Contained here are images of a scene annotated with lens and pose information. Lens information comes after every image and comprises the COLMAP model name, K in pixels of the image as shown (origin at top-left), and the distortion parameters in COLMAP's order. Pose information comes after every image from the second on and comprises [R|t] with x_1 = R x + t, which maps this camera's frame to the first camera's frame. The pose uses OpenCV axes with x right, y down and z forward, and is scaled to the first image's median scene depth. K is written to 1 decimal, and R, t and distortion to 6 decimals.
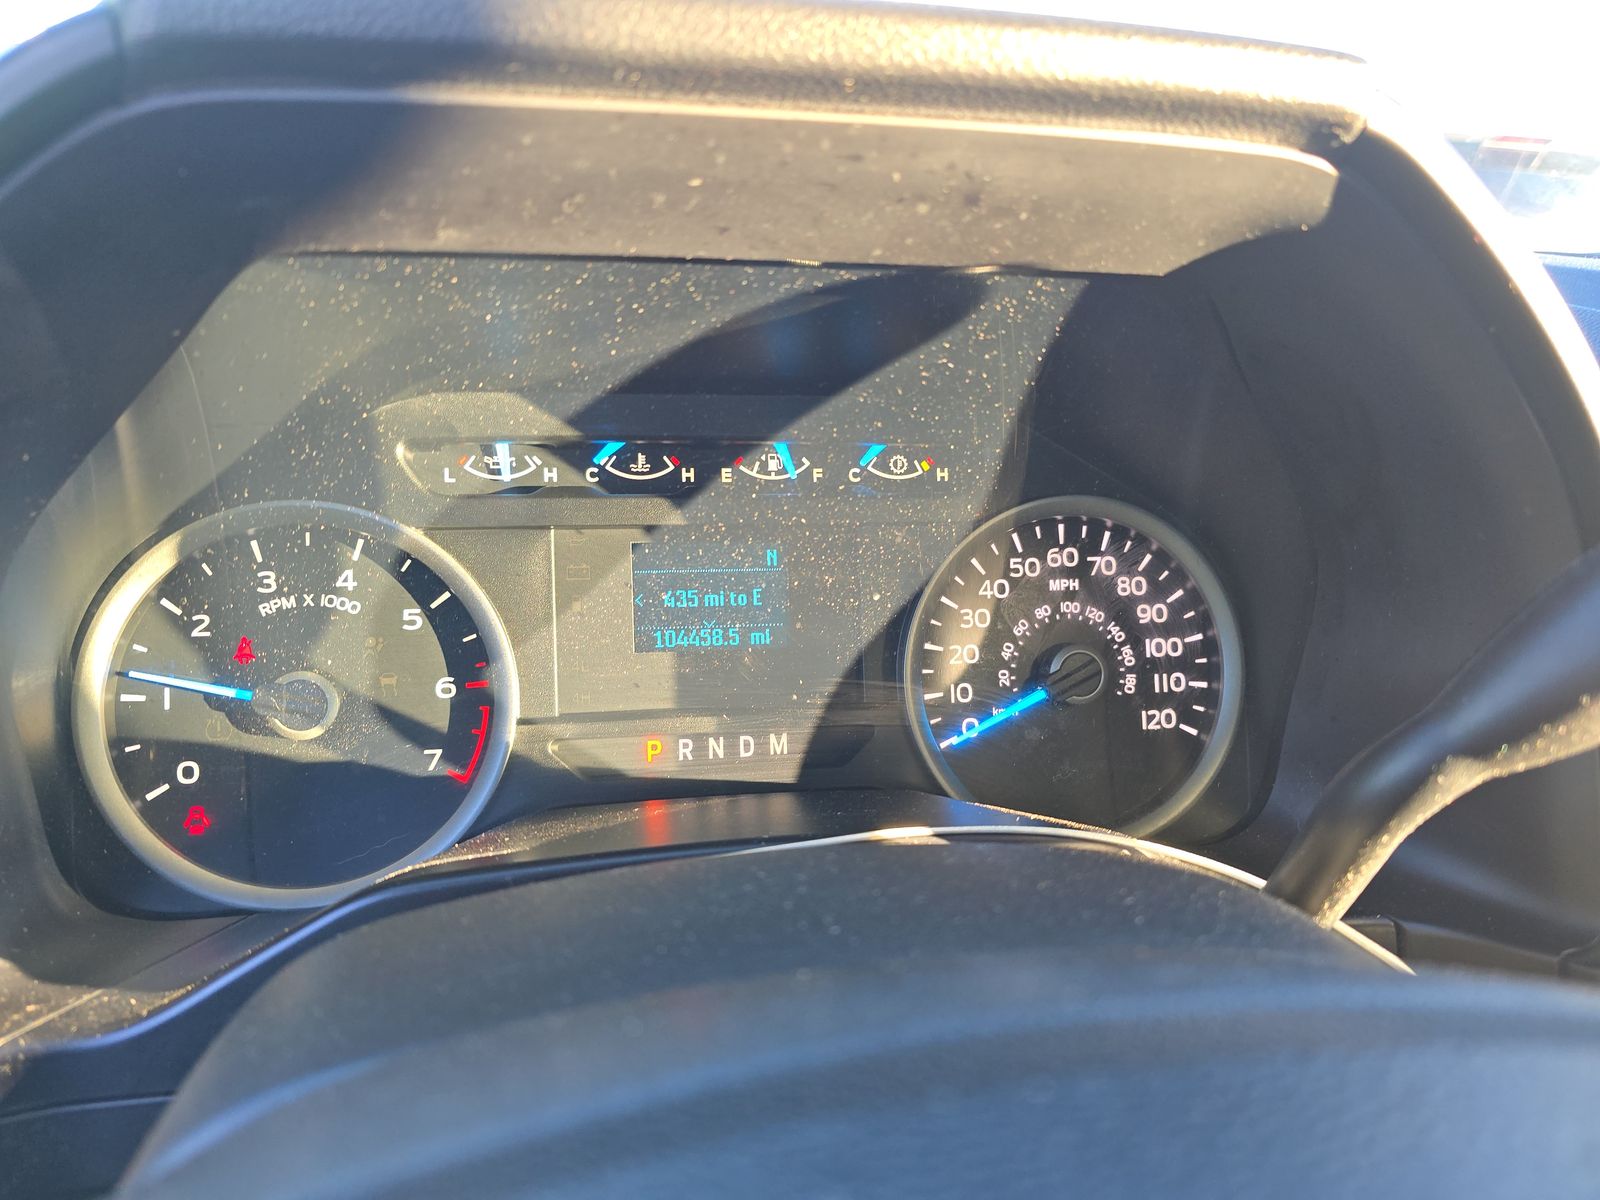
lens RADIAL K [[1104.3, 0, 800.0], [0, 1104.3, 600.0], [0, 0, 1]] dist [0.049625, -0.051526]
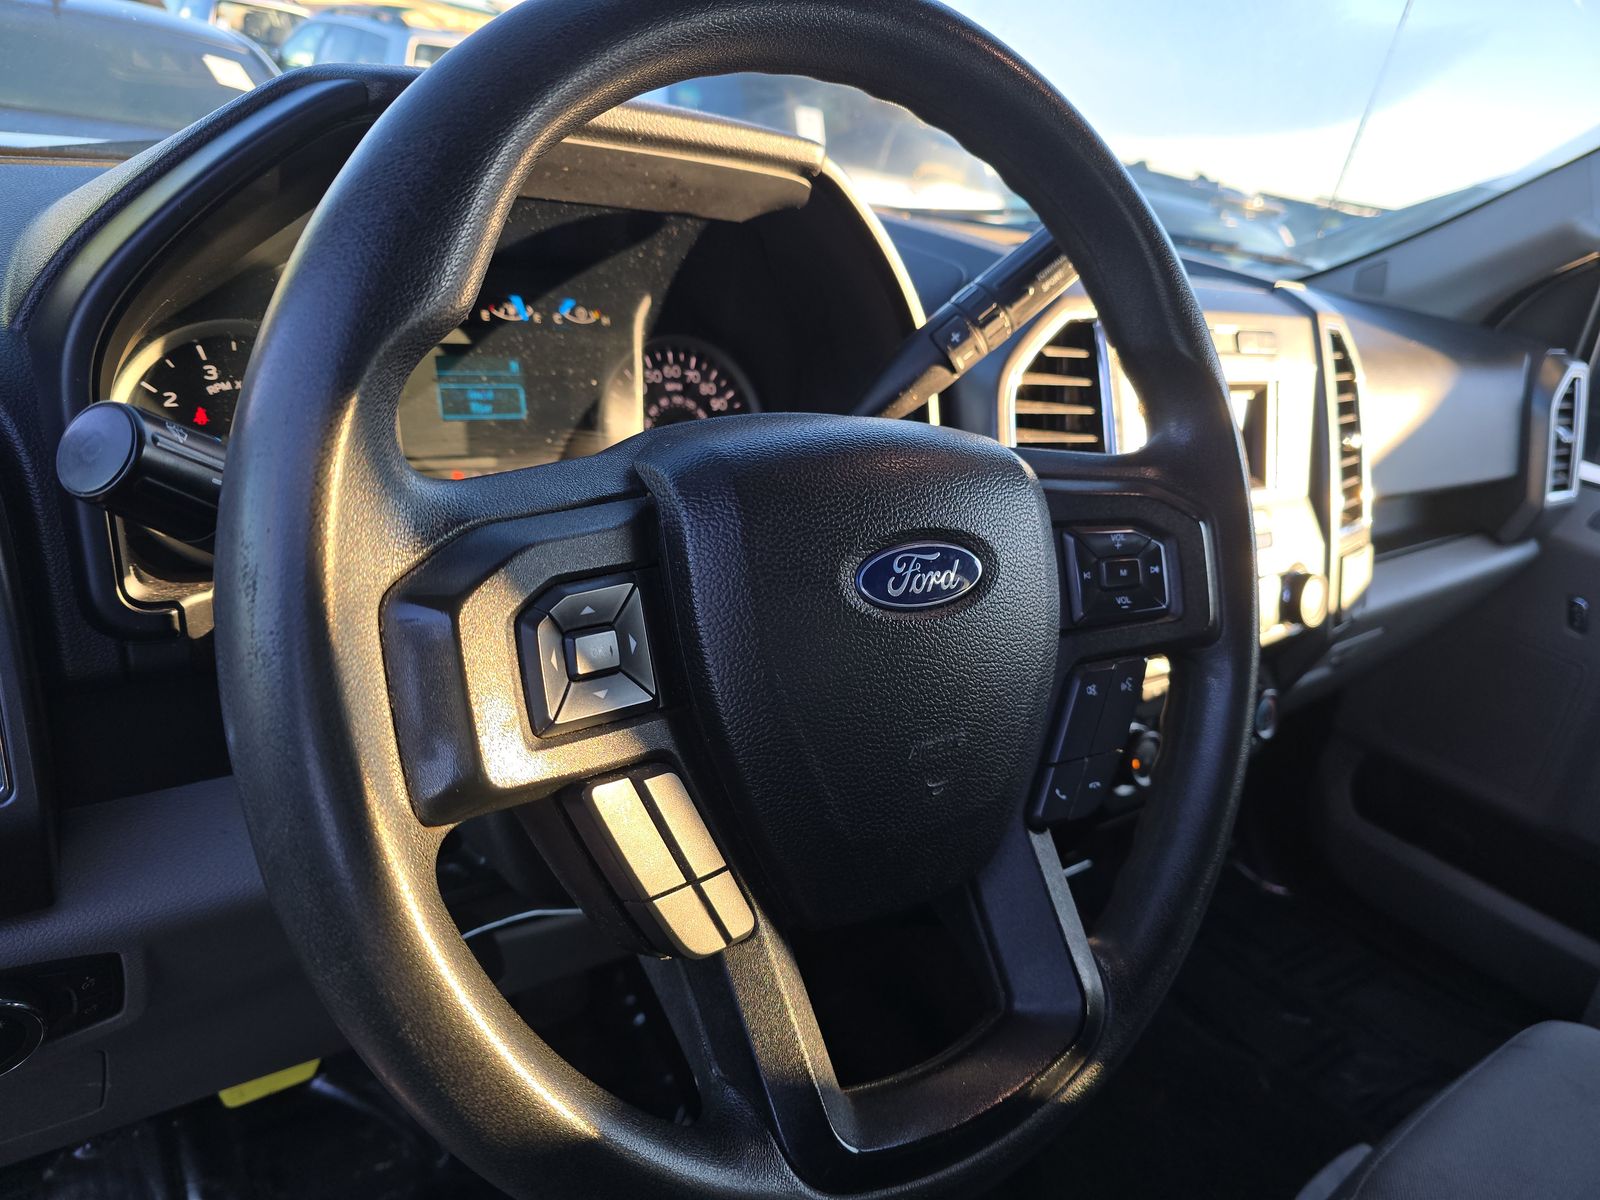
lens RADIAL K [[1104.3, 0, 800.0], [0, 1104.3, 600.0], [0, 0, 1]] dist [0.049625, -0.051526]
pose [[0.890225, -0.083668, 0.447771, -0.470125], [0.043126, 0.994052, 0.100003, 0.182208], [-0.453475, -0.069715, 0.888538, -0.807650]]
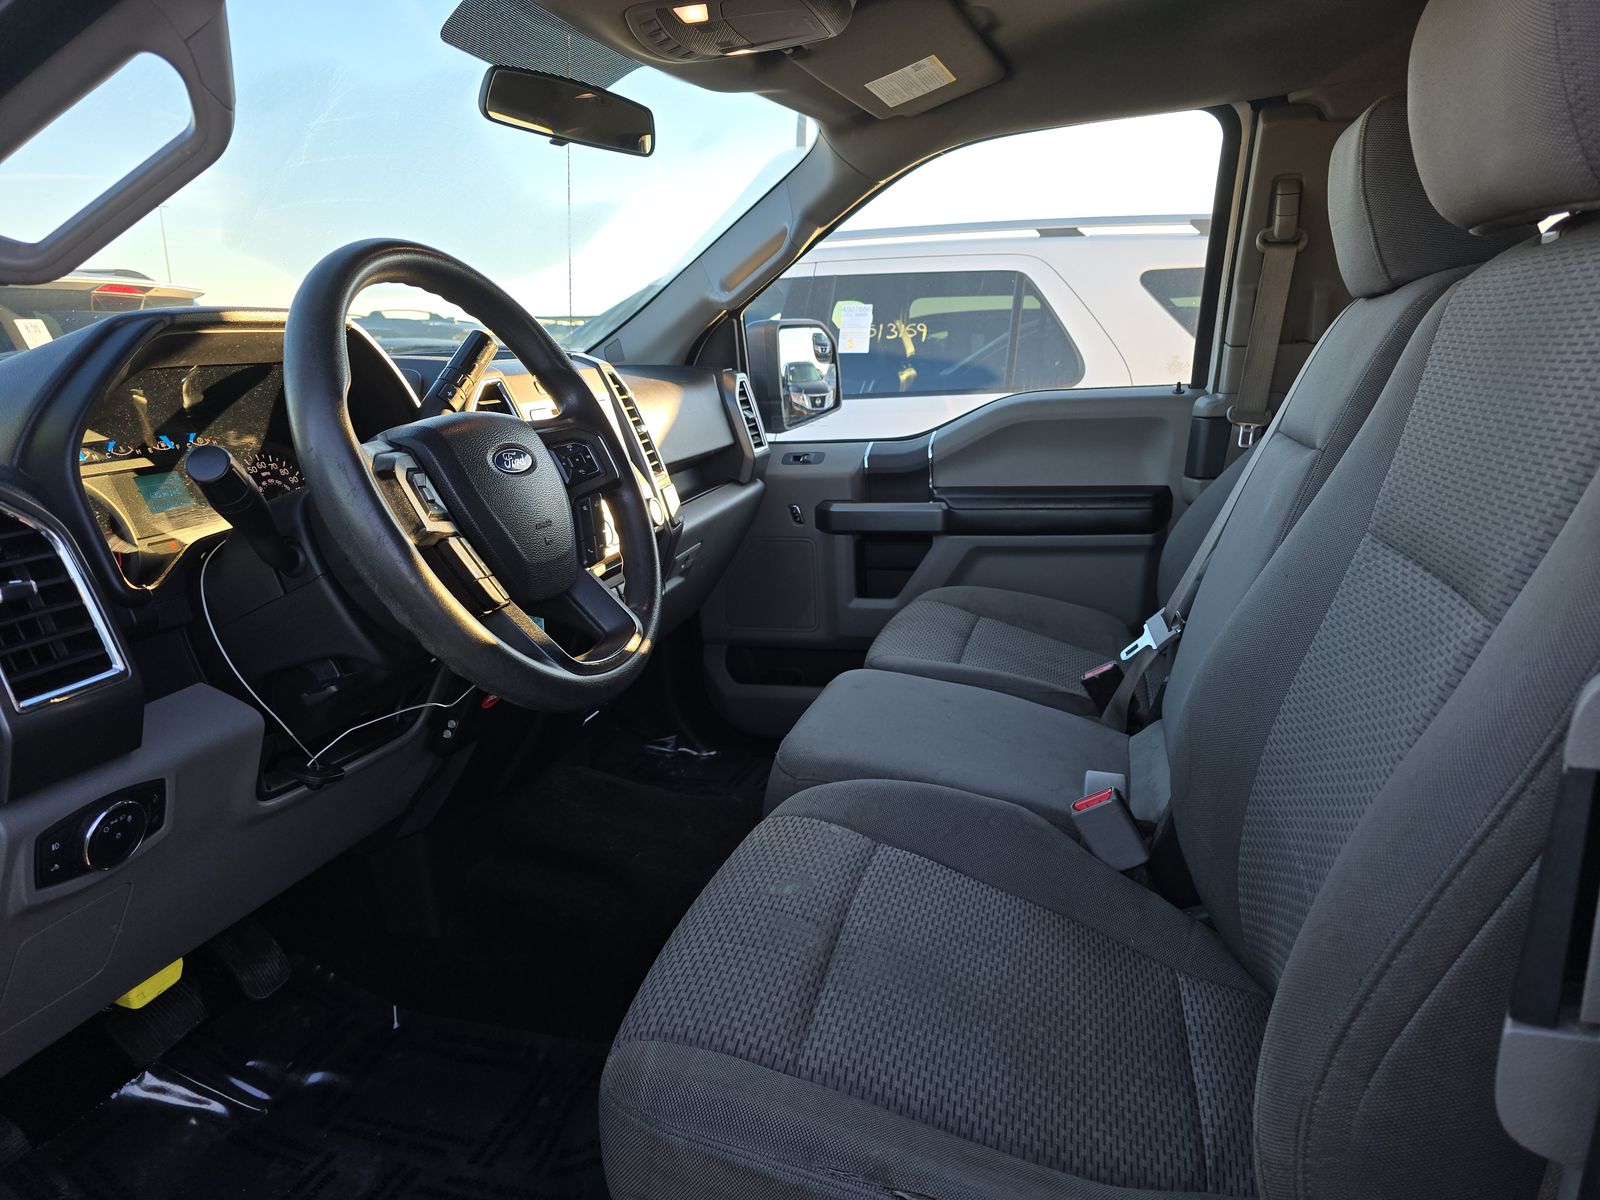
lens RADIAL K [[1104.3, 0, 800.0], [0, 1104.3, 600.0], [0, 0, 1]] dist [0.049625, -0.051526]
pose [[0.449377, -0.261728, 0.854142, -1.953569], [0.347808, 0.931937, 0.102579, 0.550118], [-0.822854, 0.250981, 0.509823, -1.766150]]
